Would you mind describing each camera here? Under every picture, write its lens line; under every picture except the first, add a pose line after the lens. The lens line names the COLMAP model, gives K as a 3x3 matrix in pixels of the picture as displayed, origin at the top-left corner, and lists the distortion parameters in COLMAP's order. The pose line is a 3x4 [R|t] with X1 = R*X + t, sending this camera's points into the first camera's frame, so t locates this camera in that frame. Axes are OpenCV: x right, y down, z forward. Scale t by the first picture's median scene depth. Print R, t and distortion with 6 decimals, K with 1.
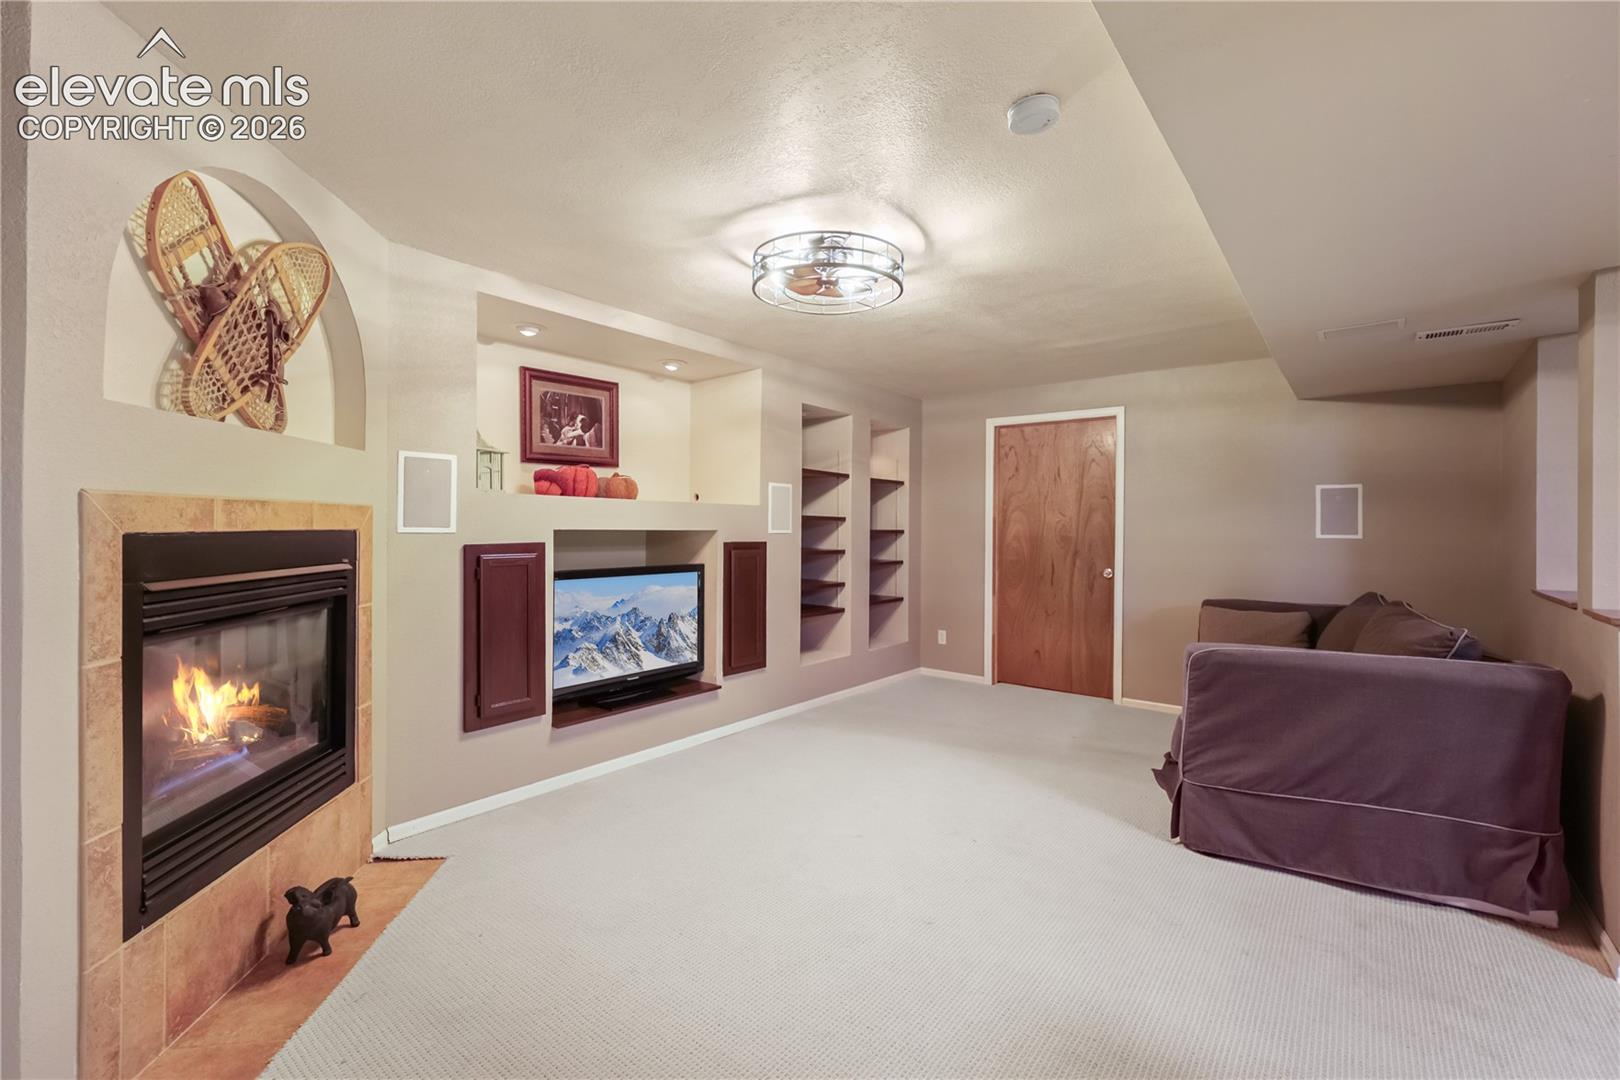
lens RADIAL K [[669.8, 0, 864.2], [0, 669.8, 534.6], [0, 0, 1]] dist [0.011717, 0.005351]
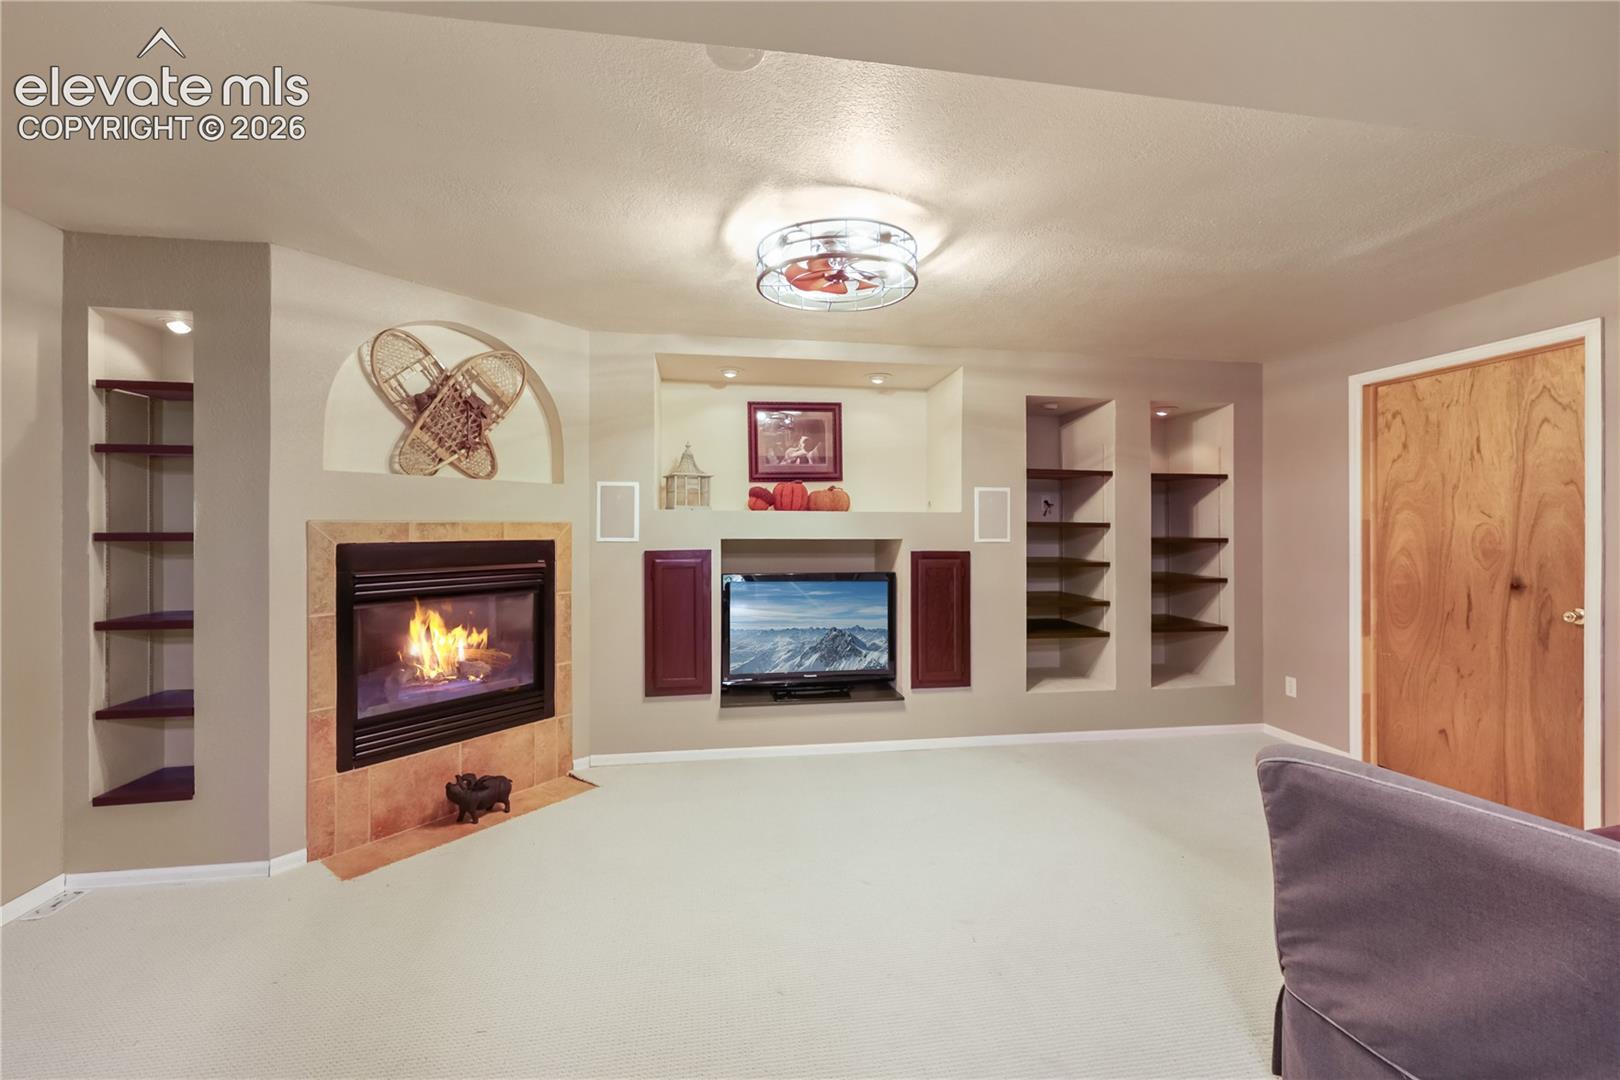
lens RADIAL K [[669.8, 0, 812.8], [0, 669.8, 532.2], [0, 0, 1]] dist [0.011717, 0.005351]
pose [[0.740639, -0.002494, -0.671899, 0.462971], [-0.004509, 0.999952, -0.008683, -0.010020], [0.671888, 0.009461, 0.740592, 0.238619]]
